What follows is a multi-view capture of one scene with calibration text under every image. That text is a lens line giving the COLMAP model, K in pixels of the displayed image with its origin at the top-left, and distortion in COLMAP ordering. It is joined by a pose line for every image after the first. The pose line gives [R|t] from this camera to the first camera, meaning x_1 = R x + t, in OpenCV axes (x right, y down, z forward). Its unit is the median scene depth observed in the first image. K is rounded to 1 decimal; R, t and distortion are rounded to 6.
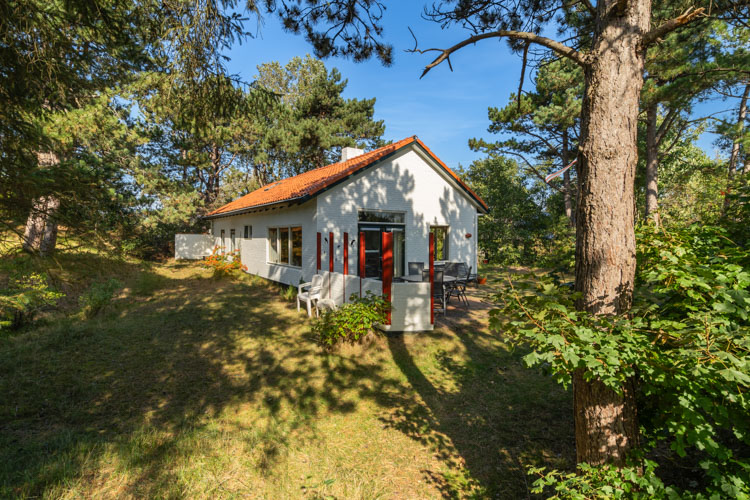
lens RADIAL K [[351.3, 0, 373.6], [0, 351.3, 246.6], [0, 0, 1]] dist [0.001218, 0.001030]
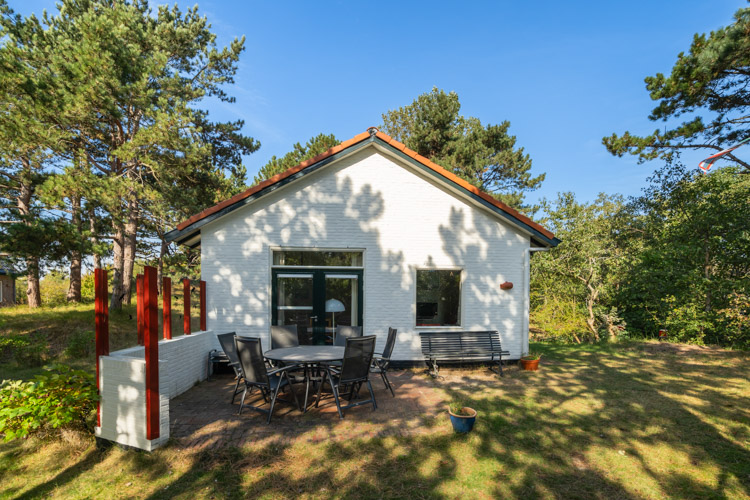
lens RADIAL K [[351.3, 0, 383.8], [0, 351.3, 320.5], [0, 0, 1]] dist [0.001218, 0.001030]
pose [[0.866963, 0.026882, -0.497647, 0.453156], [-0.012554, 0.999405, 0.032116, 0.012062], [0.498214, -0.021596, 0.866785, 0.443838]]
